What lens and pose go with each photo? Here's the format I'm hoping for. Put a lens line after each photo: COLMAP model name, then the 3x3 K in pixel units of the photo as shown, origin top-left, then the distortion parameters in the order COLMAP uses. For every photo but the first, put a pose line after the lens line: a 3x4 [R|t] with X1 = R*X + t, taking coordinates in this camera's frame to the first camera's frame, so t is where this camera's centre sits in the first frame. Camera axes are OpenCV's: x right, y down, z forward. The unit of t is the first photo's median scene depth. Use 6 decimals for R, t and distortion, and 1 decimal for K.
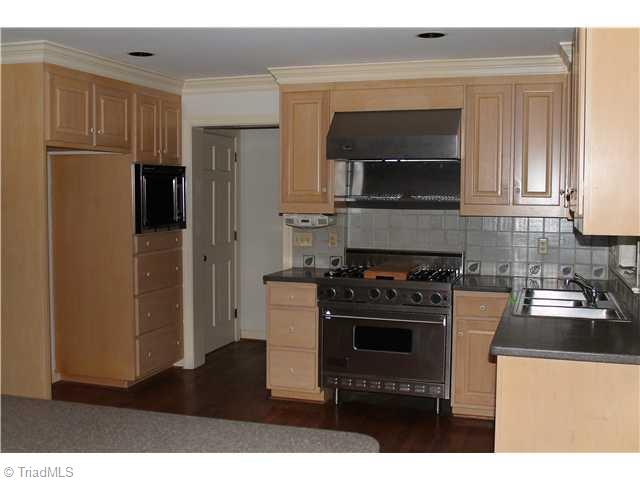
lens RADIAL K [[751.2, 0, 318.6], [0, 751.2, 240.4], [0, 0, 1]] dist [-0.063006, 0.000000]
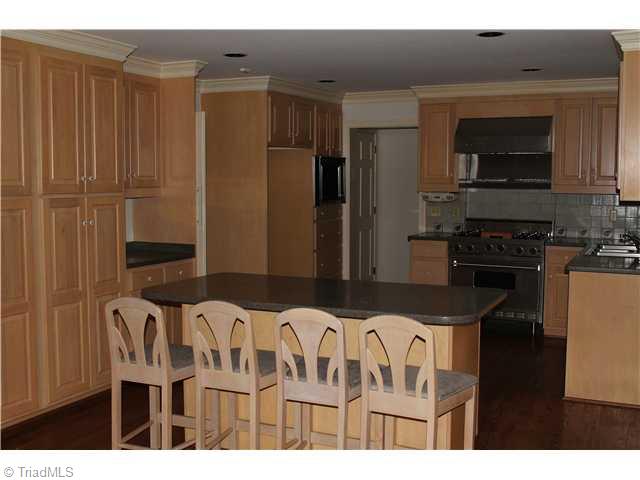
lens RADIAL K [[751.2, 0, 321.7], [0, 751.2, 239.2], [0, 0, 1]] dist [-0.063006, 0.000000]
pose [[0.992985, 0.007329, -0.118009, -0.066160], [-0.005212, 0.999820, 0.018237, 0.027853], [0.118122, -0.017494, 0.992845, -0.404351]]
